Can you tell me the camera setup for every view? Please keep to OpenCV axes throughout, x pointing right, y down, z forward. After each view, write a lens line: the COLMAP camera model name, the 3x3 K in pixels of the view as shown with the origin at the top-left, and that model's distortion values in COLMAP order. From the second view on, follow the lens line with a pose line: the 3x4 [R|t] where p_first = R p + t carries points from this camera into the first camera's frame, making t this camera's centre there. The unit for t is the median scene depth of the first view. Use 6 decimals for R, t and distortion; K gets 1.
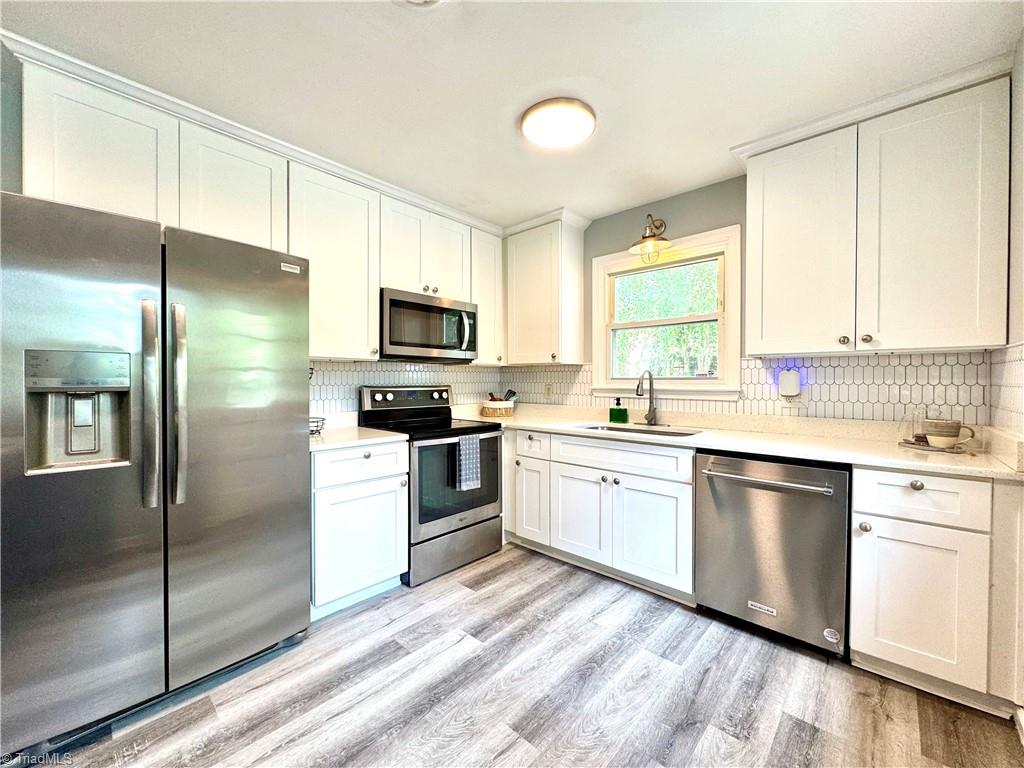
lens RADIAL K [[421.3, 0, 509.2], [0, 421.3, 379.7], [0, 0, 1]] dist [-0.007996, 0.002035]
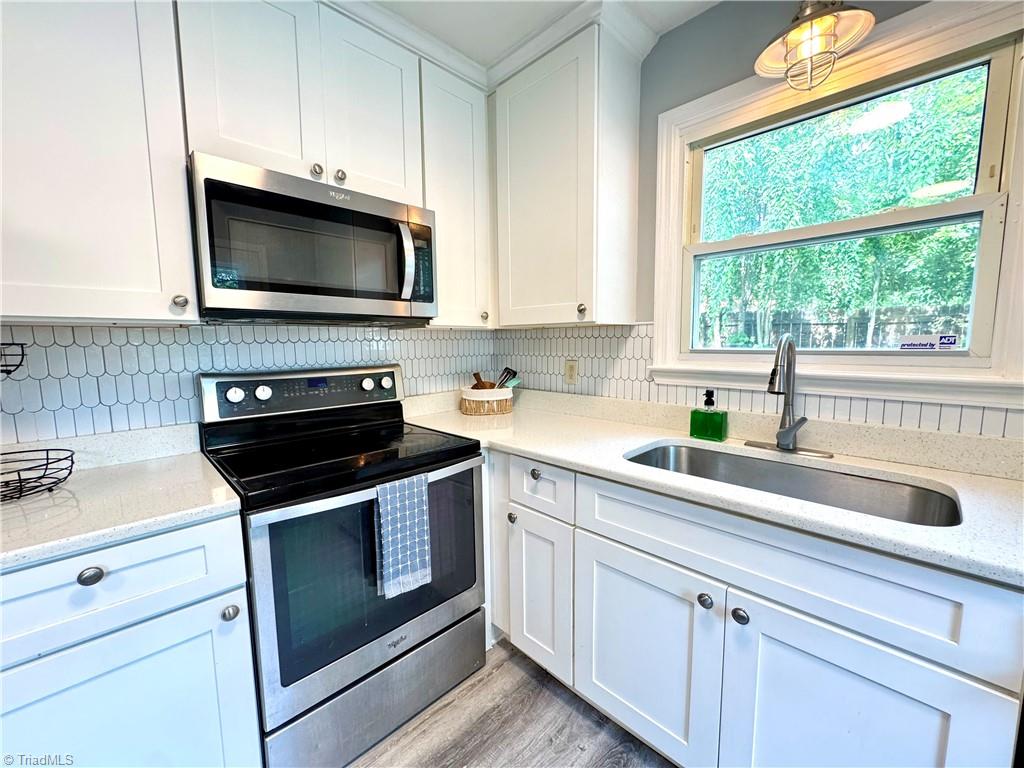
lens RADIAL K [[421.3, 0, 513.6], [0, 421.3, 384.0], [0, 0, 1]] dist [-0.007996, 0.002035]
pose [[0.999168, -0.007214, -0.040140, 0.043847], [0.011322, 0.994609, 0.103074, -0.019673], [0.039180, -0.103443, 0.993863, 0.491083]]
